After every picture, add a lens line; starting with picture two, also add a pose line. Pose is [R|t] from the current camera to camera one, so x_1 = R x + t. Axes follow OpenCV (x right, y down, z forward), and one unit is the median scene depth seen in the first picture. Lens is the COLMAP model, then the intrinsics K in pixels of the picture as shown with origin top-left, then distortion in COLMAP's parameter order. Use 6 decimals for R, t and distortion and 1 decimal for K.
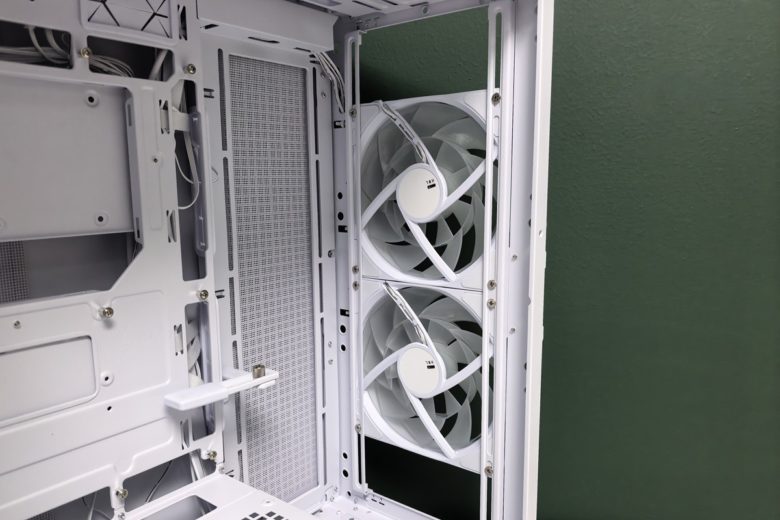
lens RADIAL K [[620.6, 0, 394.4], [0, 620.6, 260.8], [0, 0, 1]] dist [-0.004799, -0.017403]
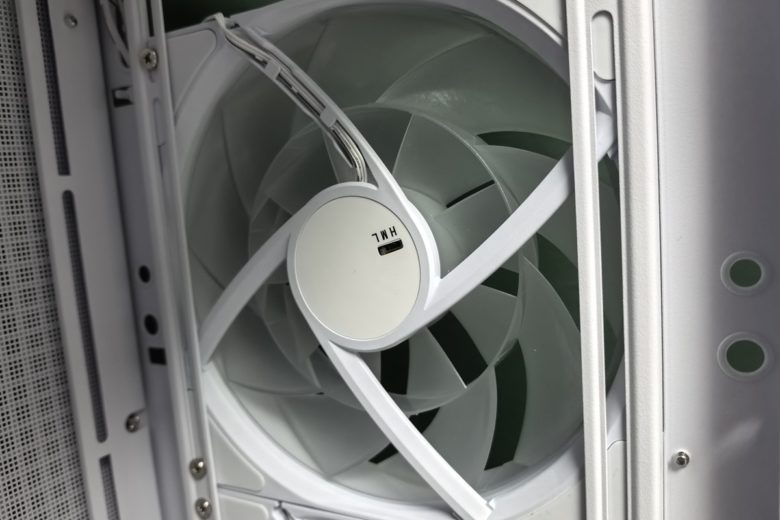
lens RADIAL K [[620.6, 0, 385.6], [0, 620.6, 256.4], [0, 0, 1]] dist [-0.004799, -0.017403]
pose [[0.983401, -0.091517, 0.156676, 0.003553], [0.093366, 0.995622, -0.004463, -0.109882], [-0.155581, 0.019017, 0.987640, 0.639751]]
